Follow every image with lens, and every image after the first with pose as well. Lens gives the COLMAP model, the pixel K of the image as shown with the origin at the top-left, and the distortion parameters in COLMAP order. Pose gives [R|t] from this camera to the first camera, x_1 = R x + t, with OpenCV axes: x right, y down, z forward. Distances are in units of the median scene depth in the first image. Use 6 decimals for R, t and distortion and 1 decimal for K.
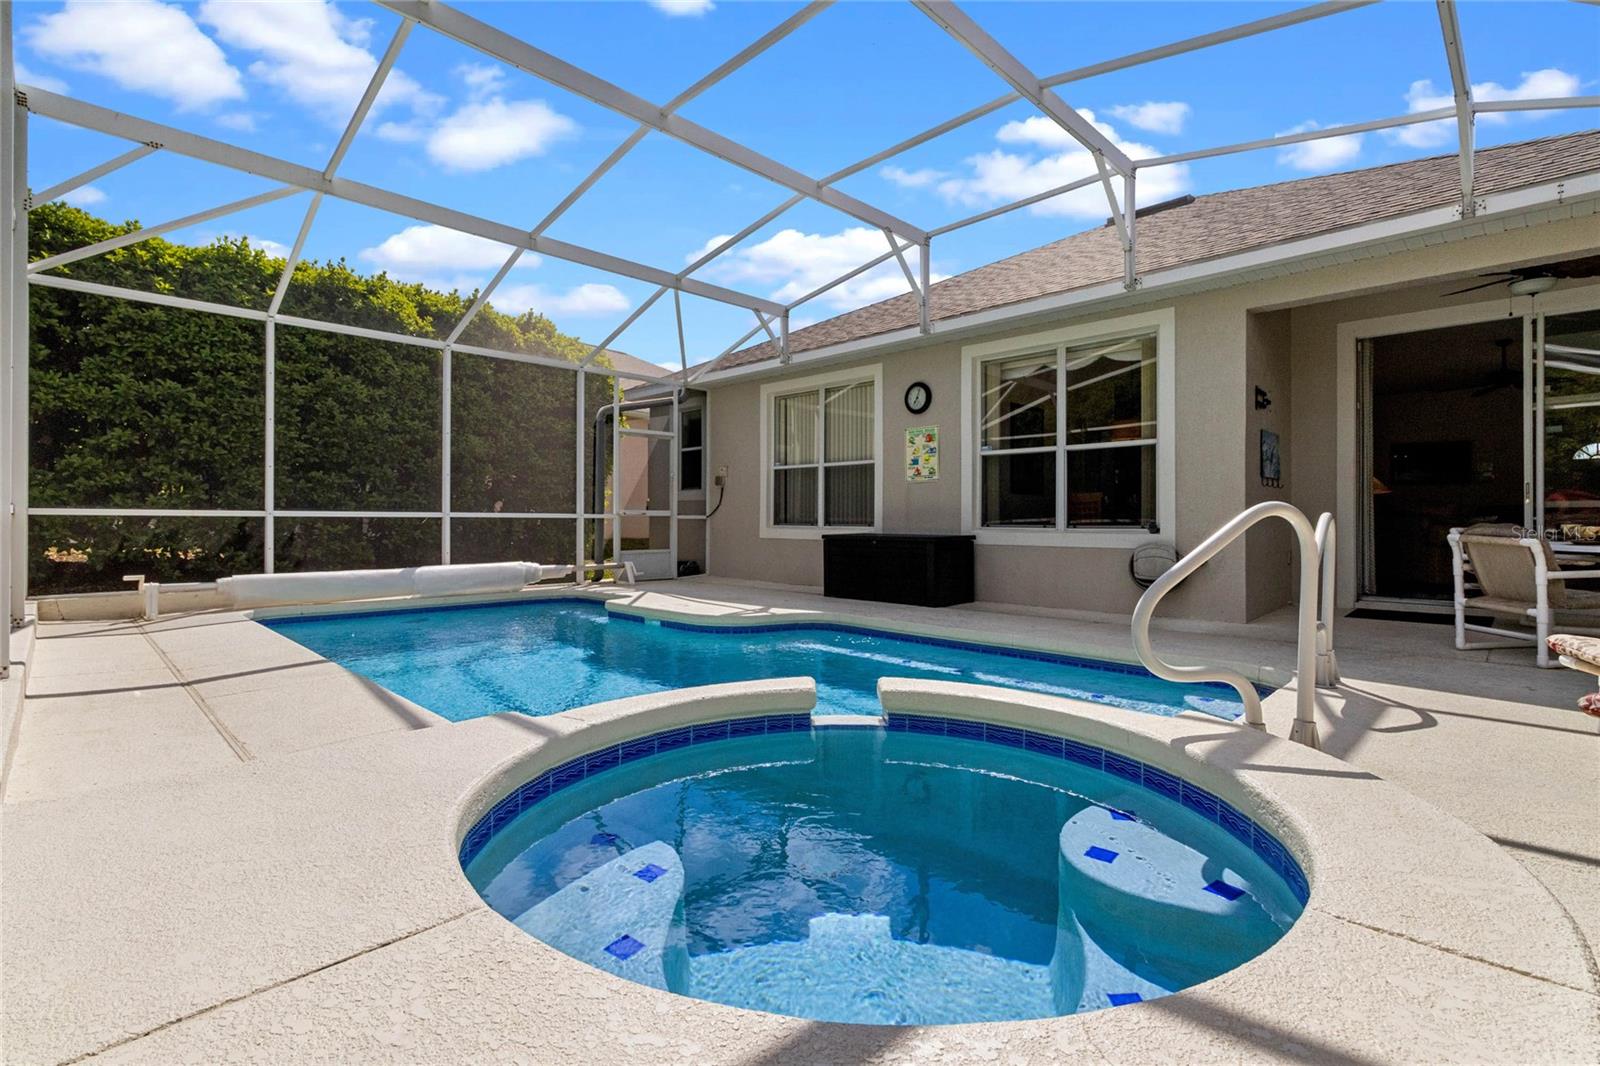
lens RADIAL K [[757.2, 0, 808.7], [0, 757.2, 525.8], [0, 0, 1]] dist [0.004749, -0.000392]
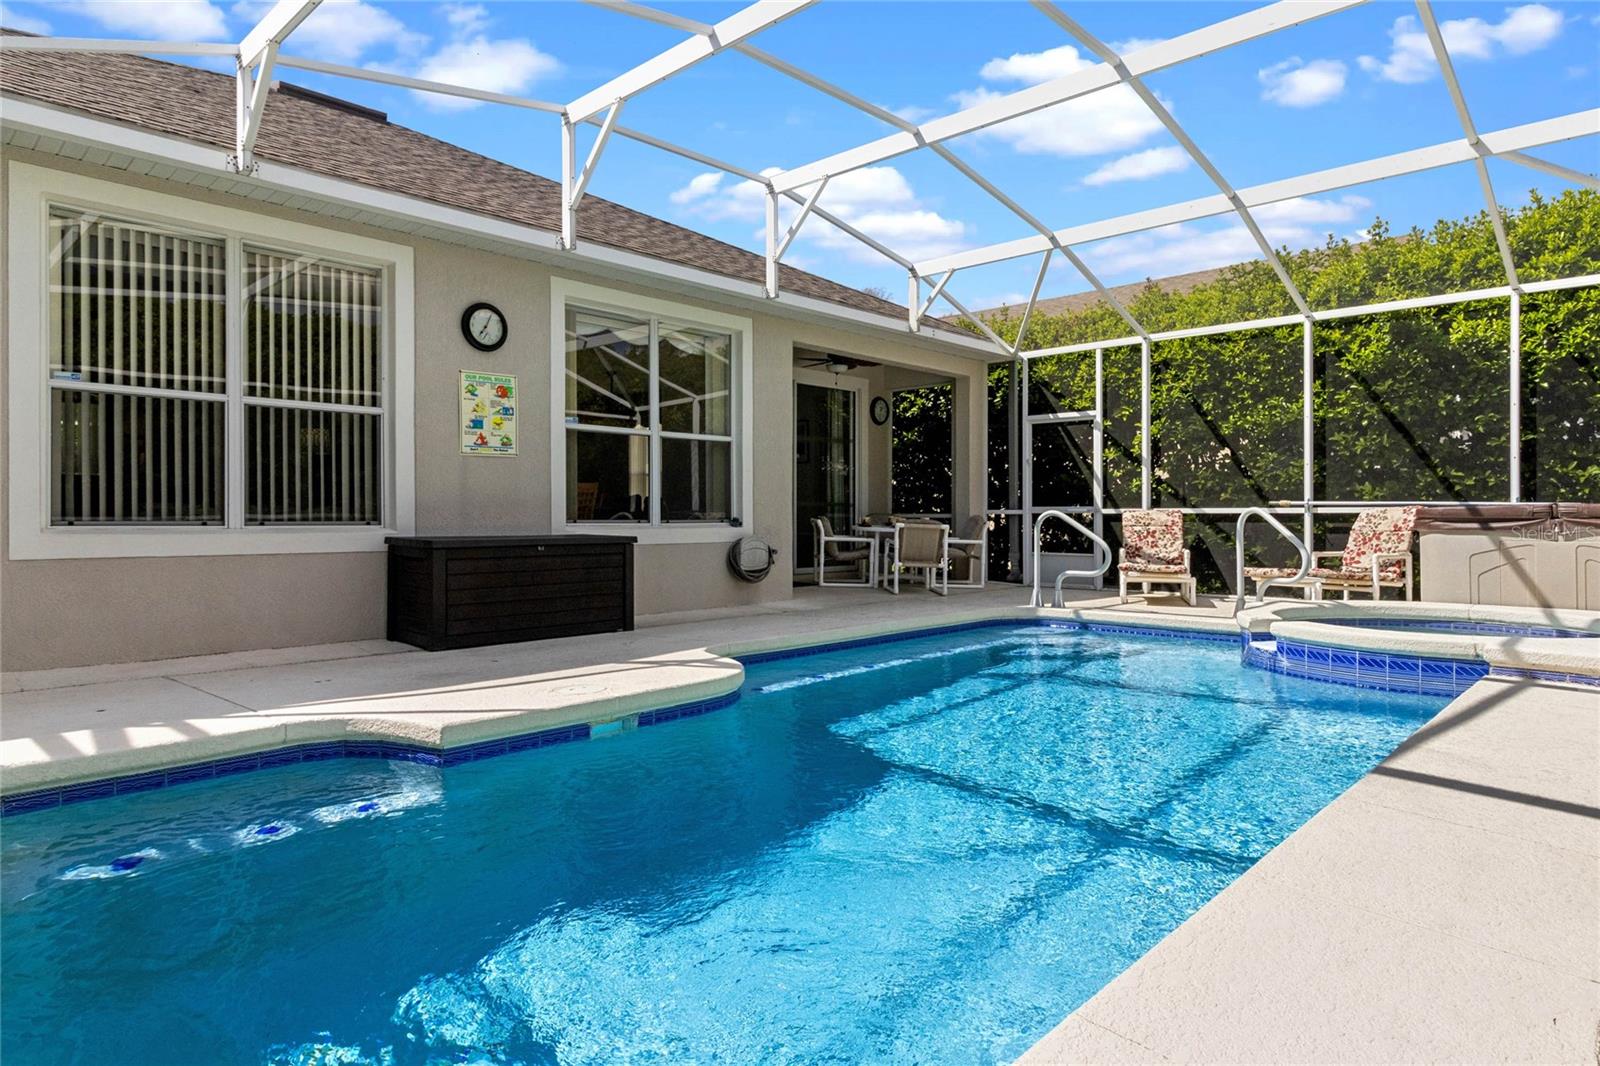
lens RADIAL K [[941.5, 0, 812.3], [0, 941.5, 525.0], [0, 0, 1]] dist [0.021924, 0.000365]
pose [[-0.031108, -0.013829, 0.999420, -0.678122], [0.001459, 0.999903, 0.013881, -0.008915], [-0.999515, 0.001890, -0.031084, 0.740945]]
